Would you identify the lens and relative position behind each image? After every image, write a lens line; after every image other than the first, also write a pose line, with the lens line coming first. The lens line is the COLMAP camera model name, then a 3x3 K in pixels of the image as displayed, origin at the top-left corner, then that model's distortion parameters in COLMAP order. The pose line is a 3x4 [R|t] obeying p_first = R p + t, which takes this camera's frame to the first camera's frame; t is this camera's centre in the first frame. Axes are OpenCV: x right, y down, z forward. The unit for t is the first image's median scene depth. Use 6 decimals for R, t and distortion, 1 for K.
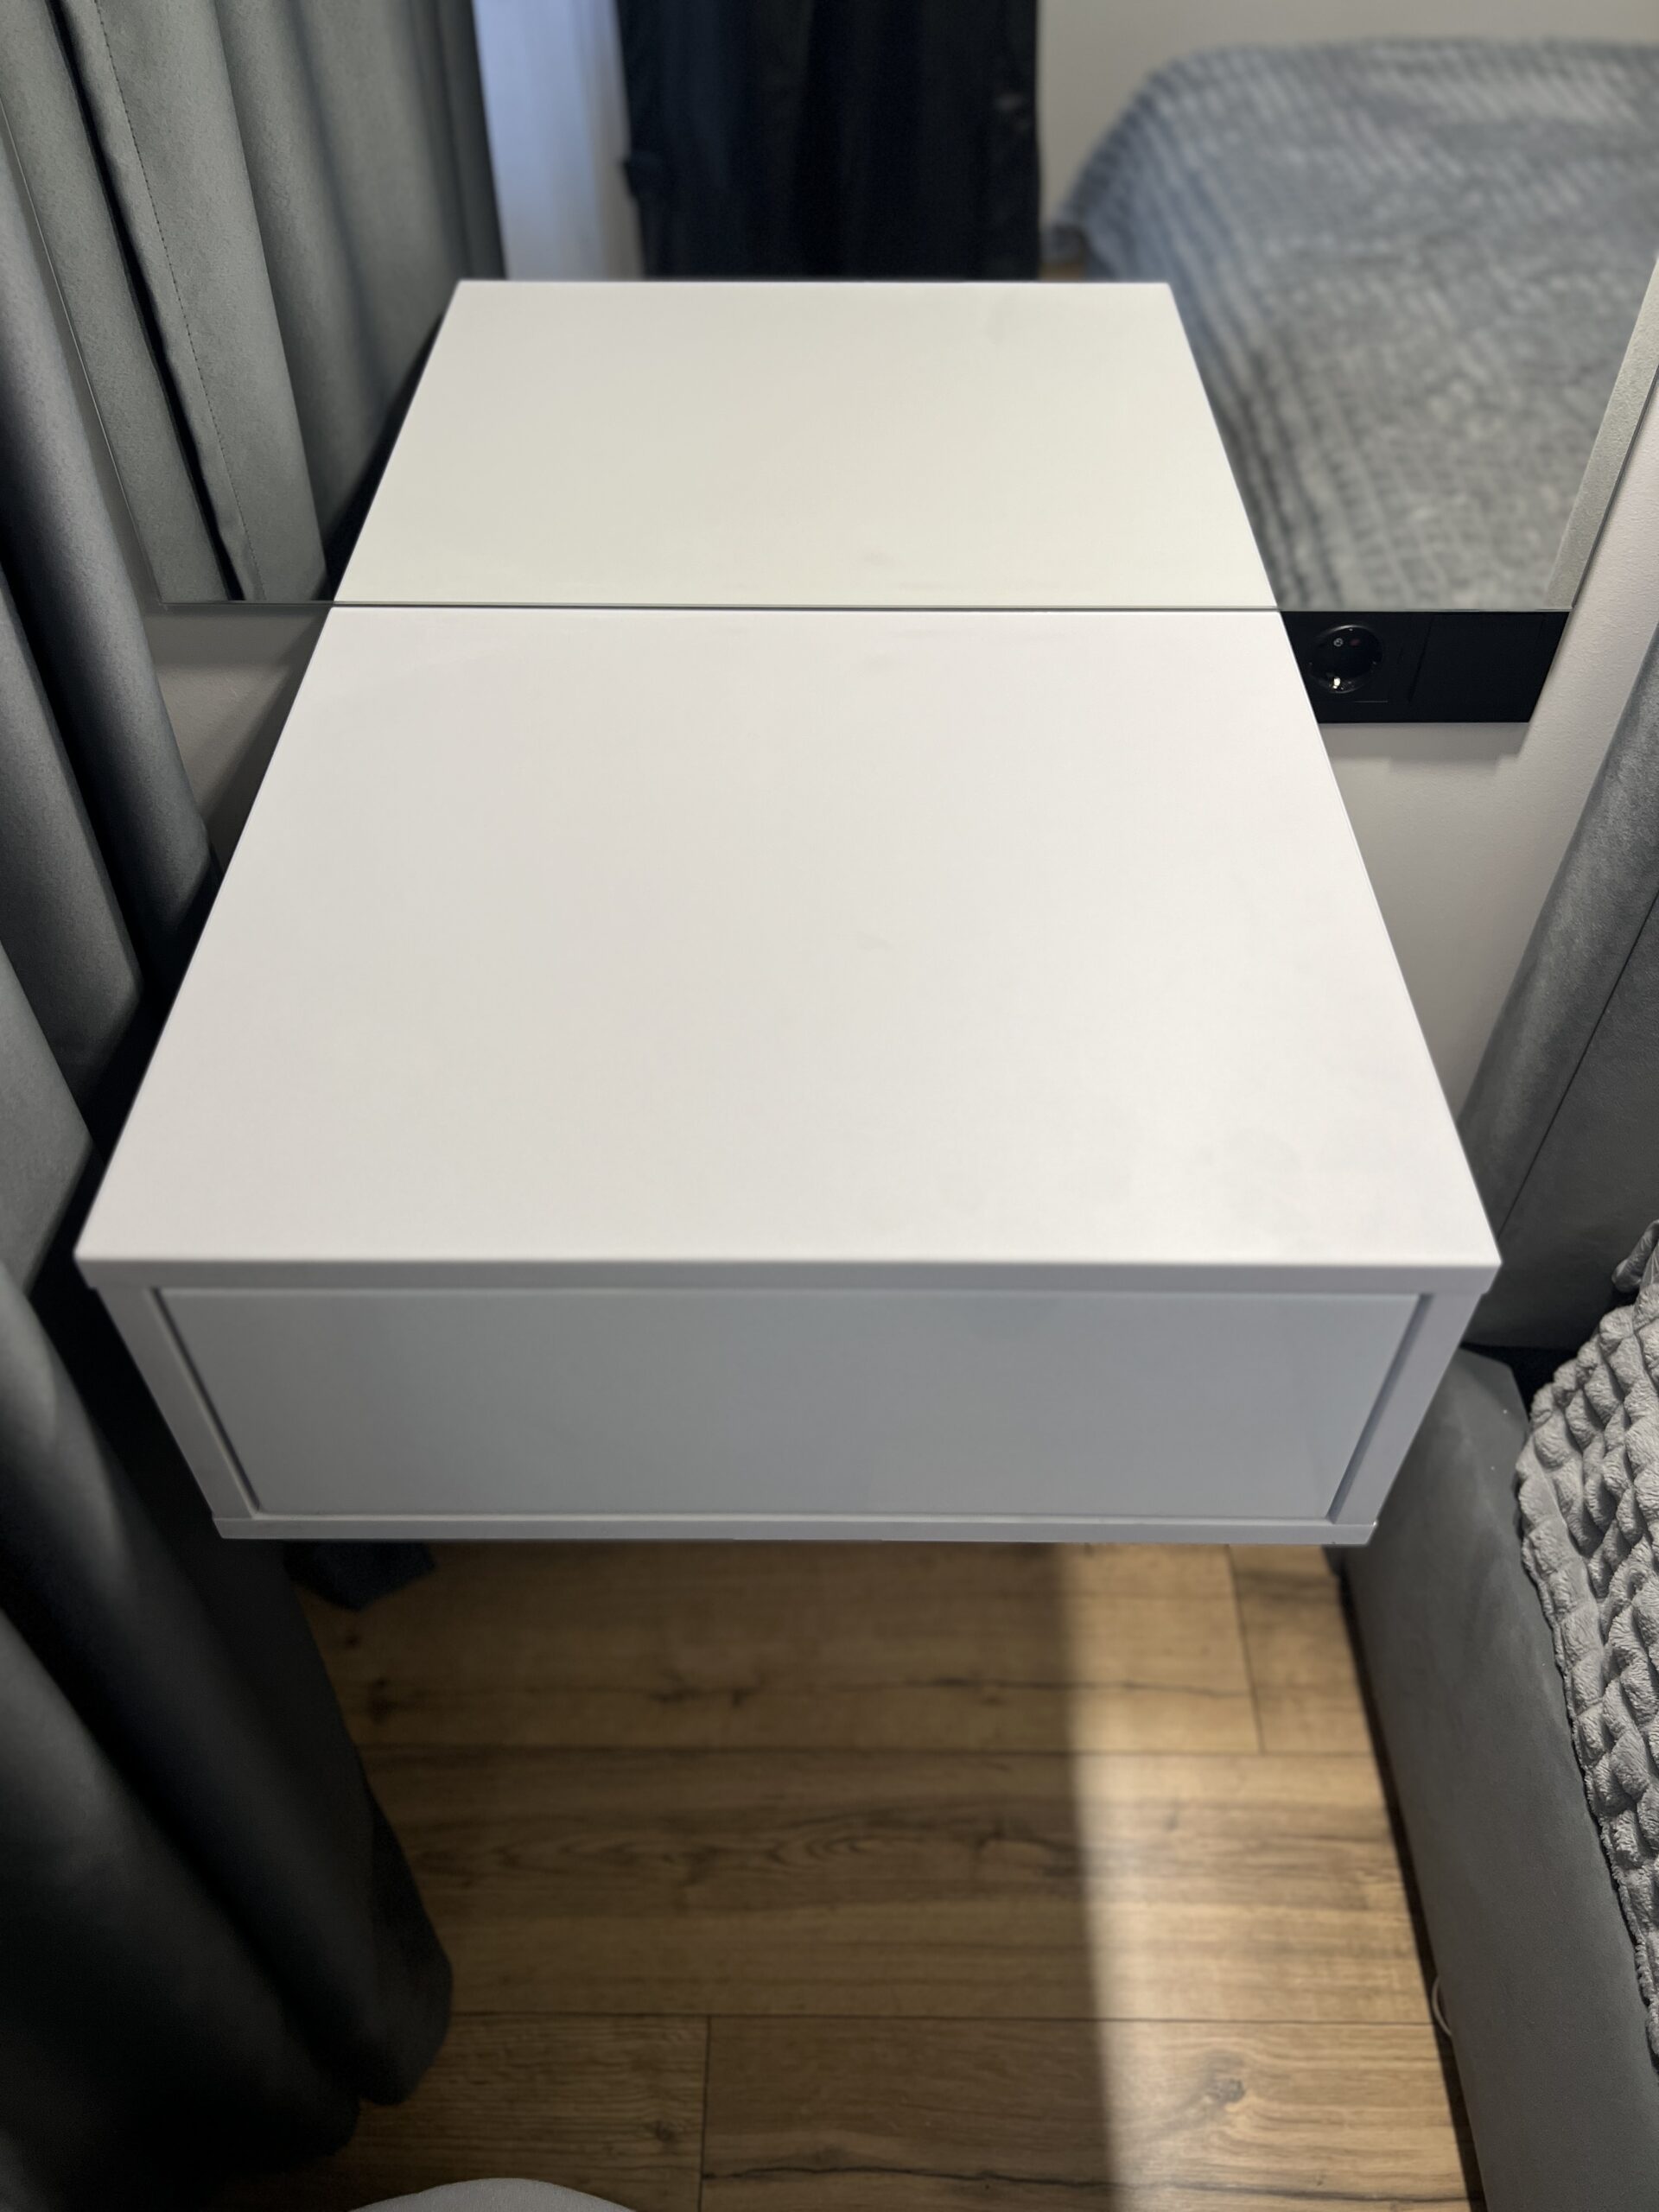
lens RADIAL K [[1672.3, 0, 809.9], [0, 1672.3, 1105.1], [0, 0, 1]] dist [0.034650, -0.041365]
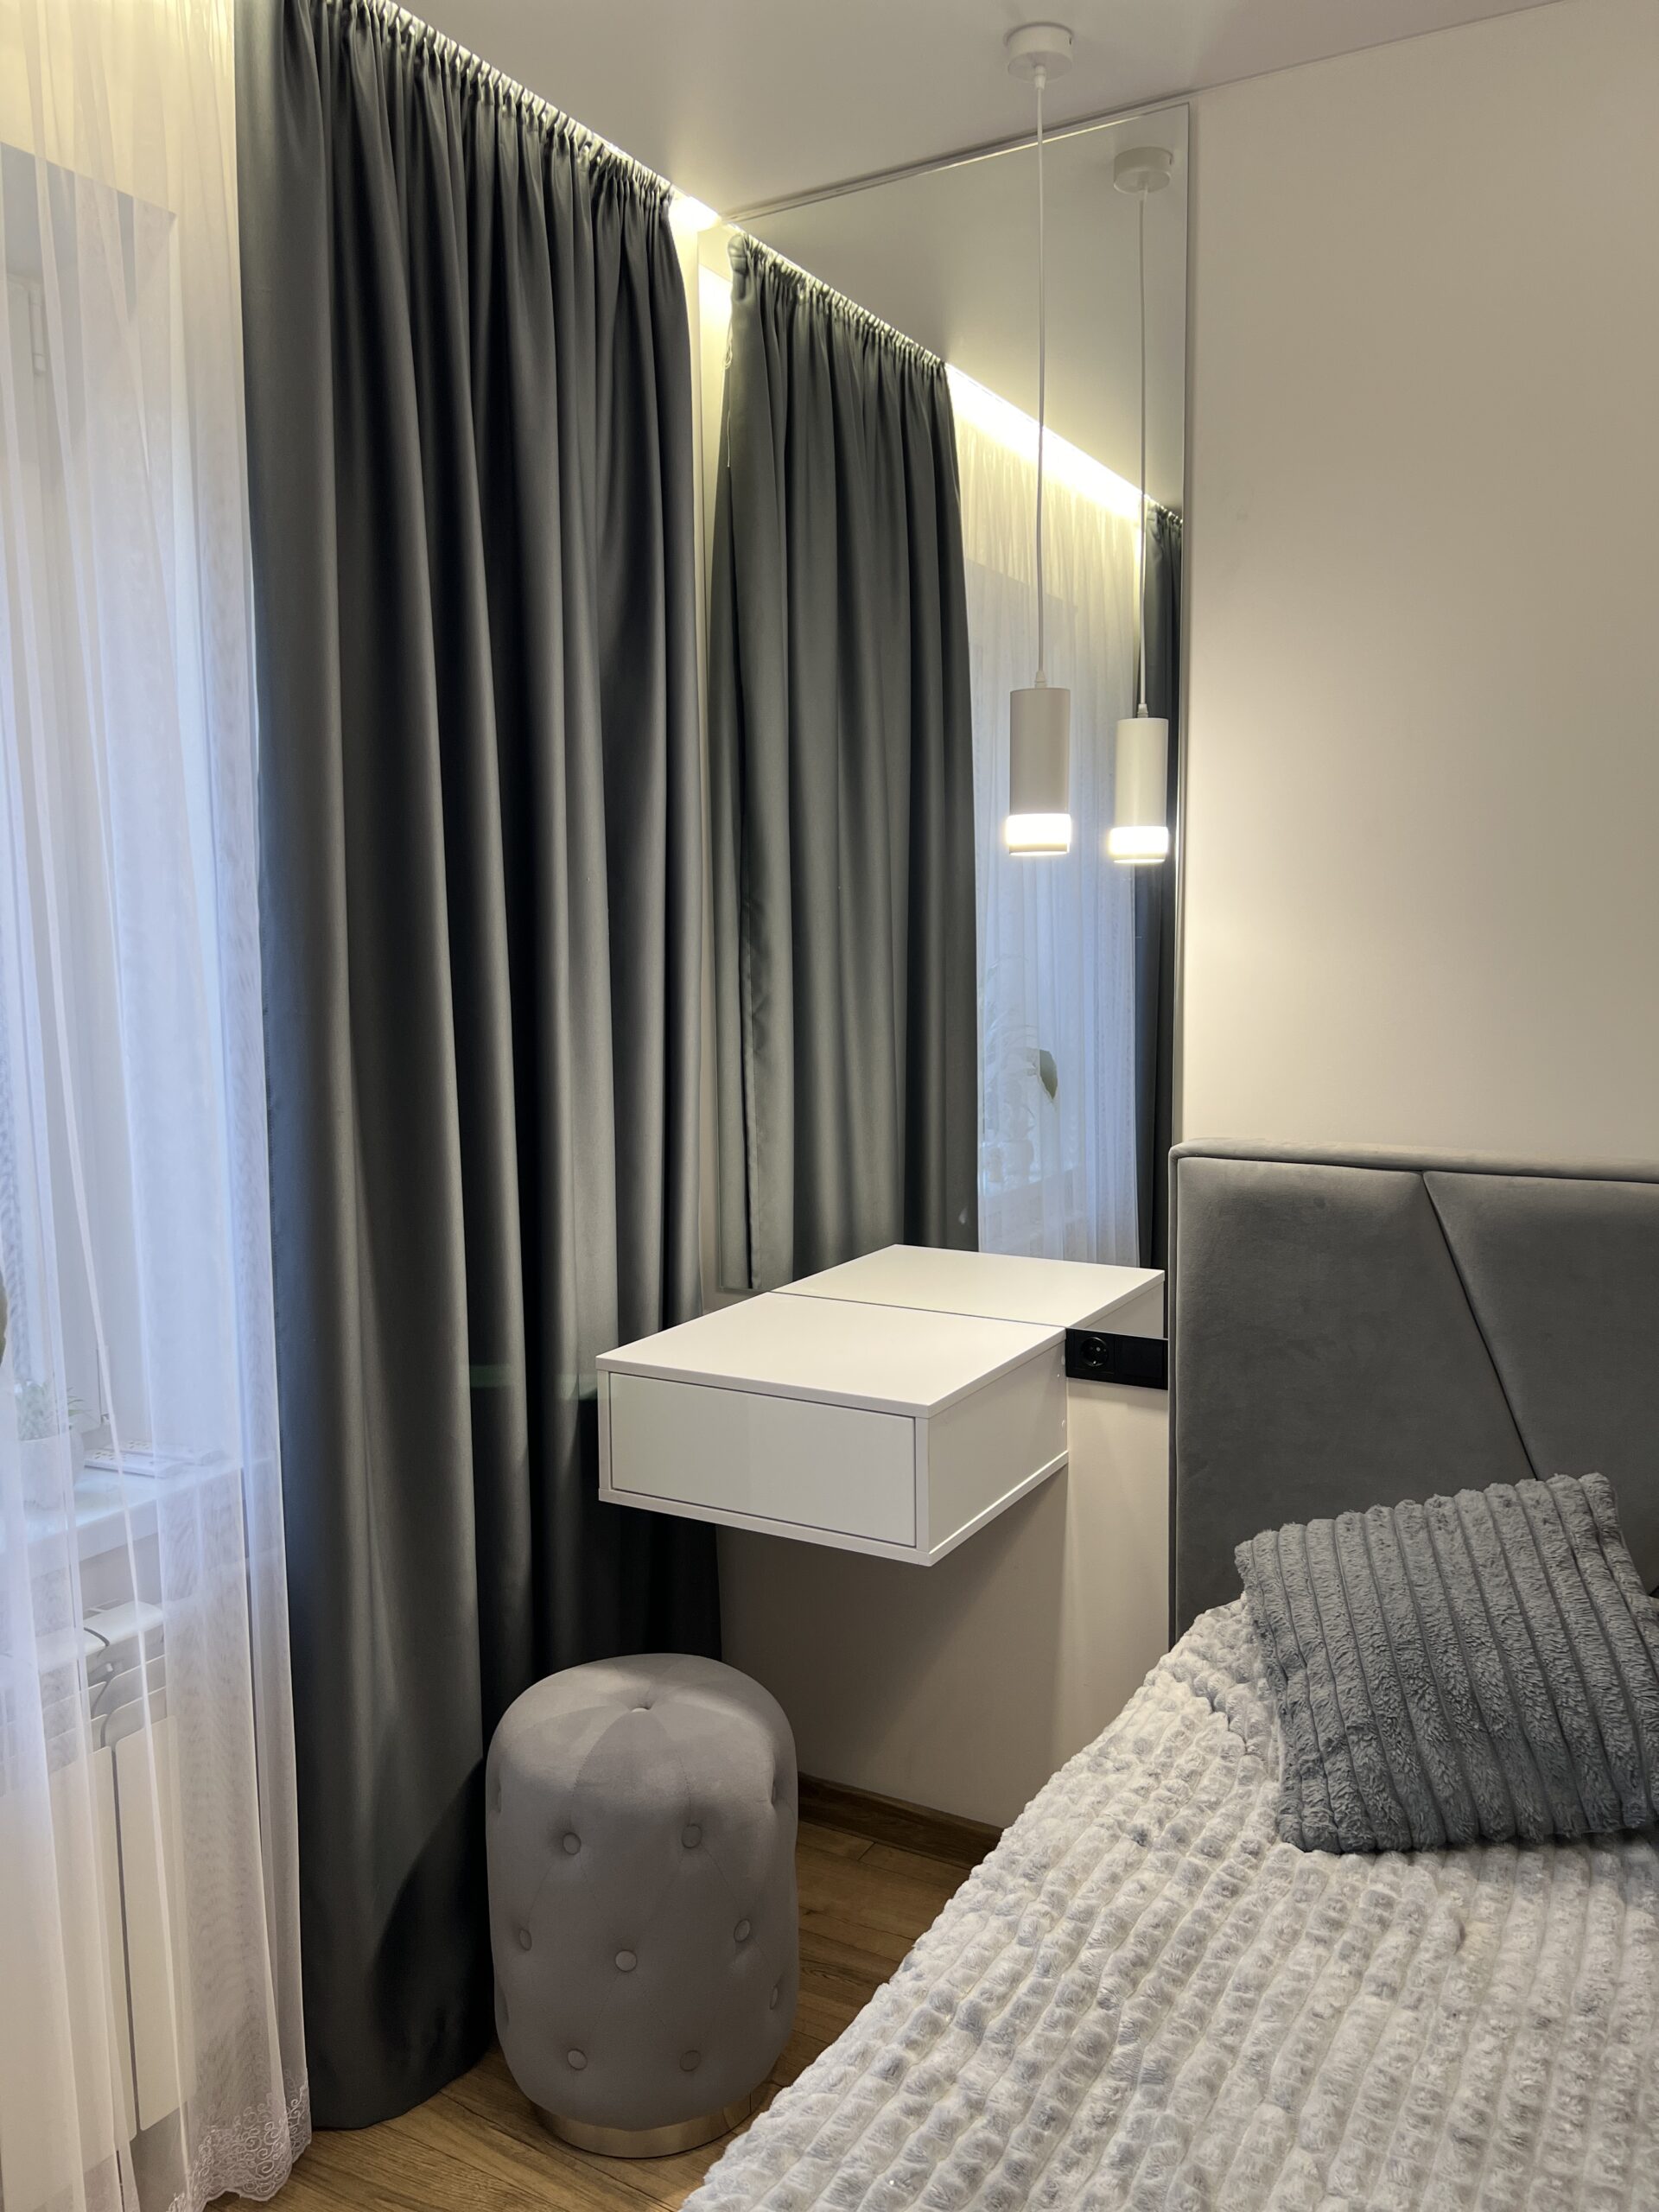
lens RADIAL K [[1672.3, 0, 816.4], [0, 1672.3, 1100.6], [0, 0, 1]] dist [0.034650, -0.041365]
pose [[0.870999, 0.047024, -0.489030, 0.852217], [-0.350766, 0.756478, -0.552000, 0.730631], [0.343983, 0.652326, 0.675386, -0.824855]]
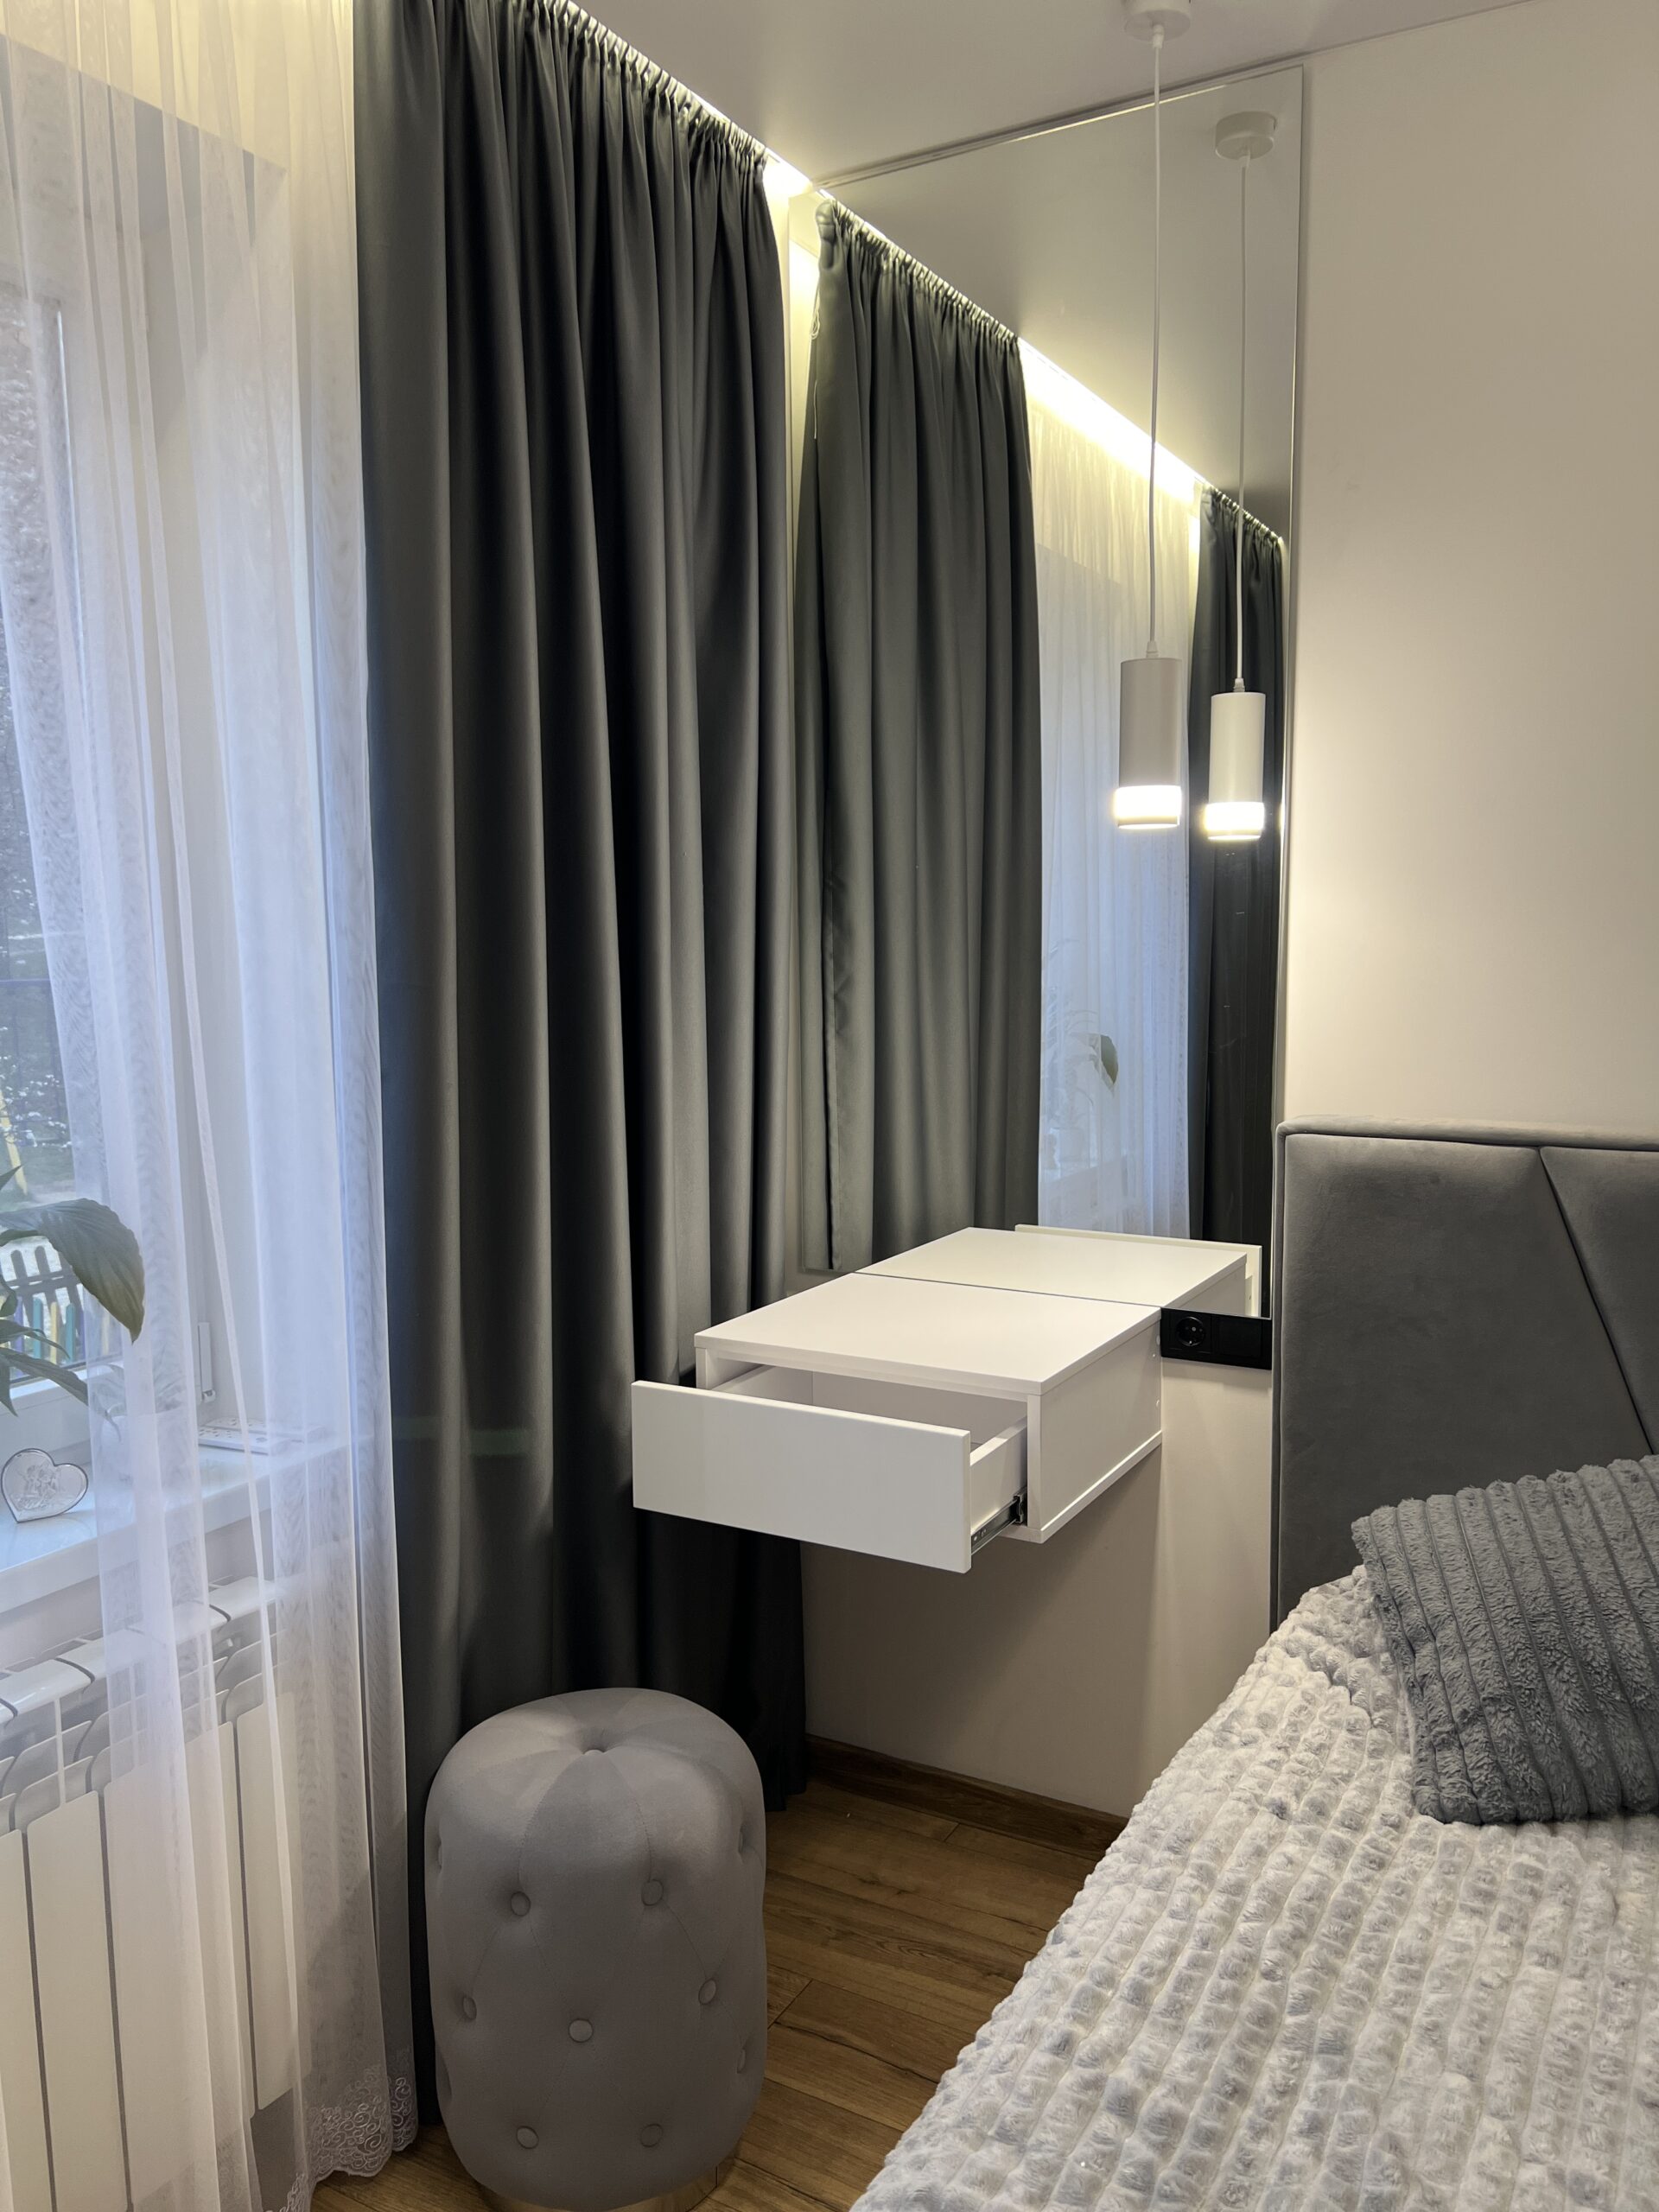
lens RADIAL K [[1672.3, 0, 834.3], [0, 1672.3, 1112.5], [0, 0, 1]] dist [0.034650, -0.041365]
pose [[0.875501, 0.052623, -0.480343, 0.757672], [-0.346235, 0.761732, -0.547618, 0.772566], [0.337075, 0.645751, 0.685117, -0.837221]]
